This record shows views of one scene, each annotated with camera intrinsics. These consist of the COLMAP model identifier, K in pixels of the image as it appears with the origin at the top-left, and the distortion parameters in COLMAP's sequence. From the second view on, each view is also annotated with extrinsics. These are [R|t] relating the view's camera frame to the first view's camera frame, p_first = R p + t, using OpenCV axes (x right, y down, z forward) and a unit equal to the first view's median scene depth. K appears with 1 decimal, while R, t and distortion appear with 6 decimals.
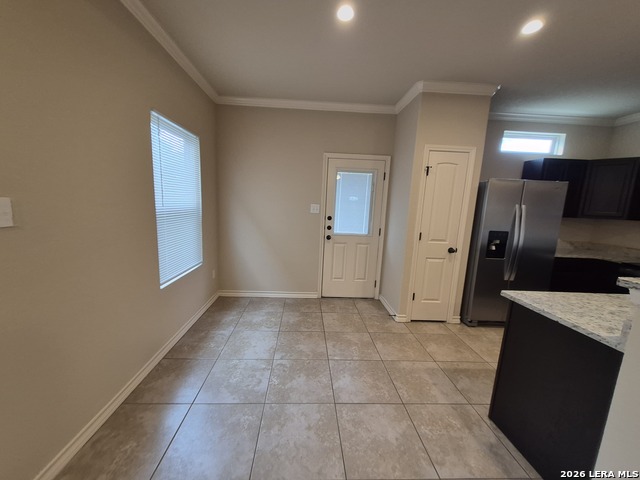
lens RADIAL K [[251.5, 0, 315.4], [0, 251.5, 242.2], [0, 0, 1]] dist [0.011434, -0.000338]
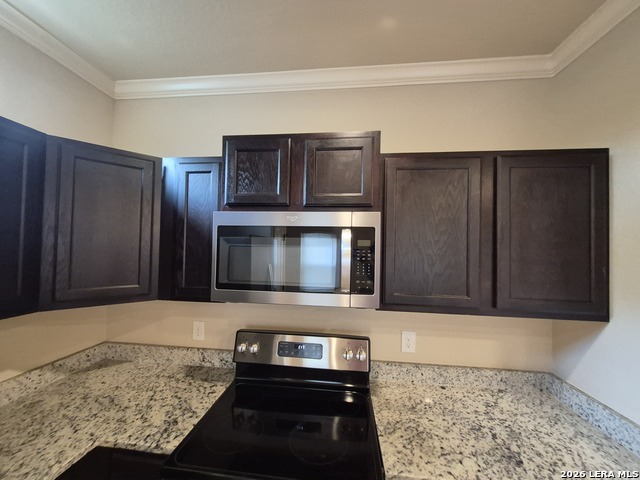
lens RADIAL K [[251.5, 0, 315.4], [0, 251.5, 242.2], [0, 0, 1]] dist [0.011434, -0.000338]
pose [[0.160206, -0.009790, 0.987035, 0.856625], [0.136053, 0.990626, -0.012257, -0.142053], [-0.977662, 0.136252, 0.160036, 0.673249]]
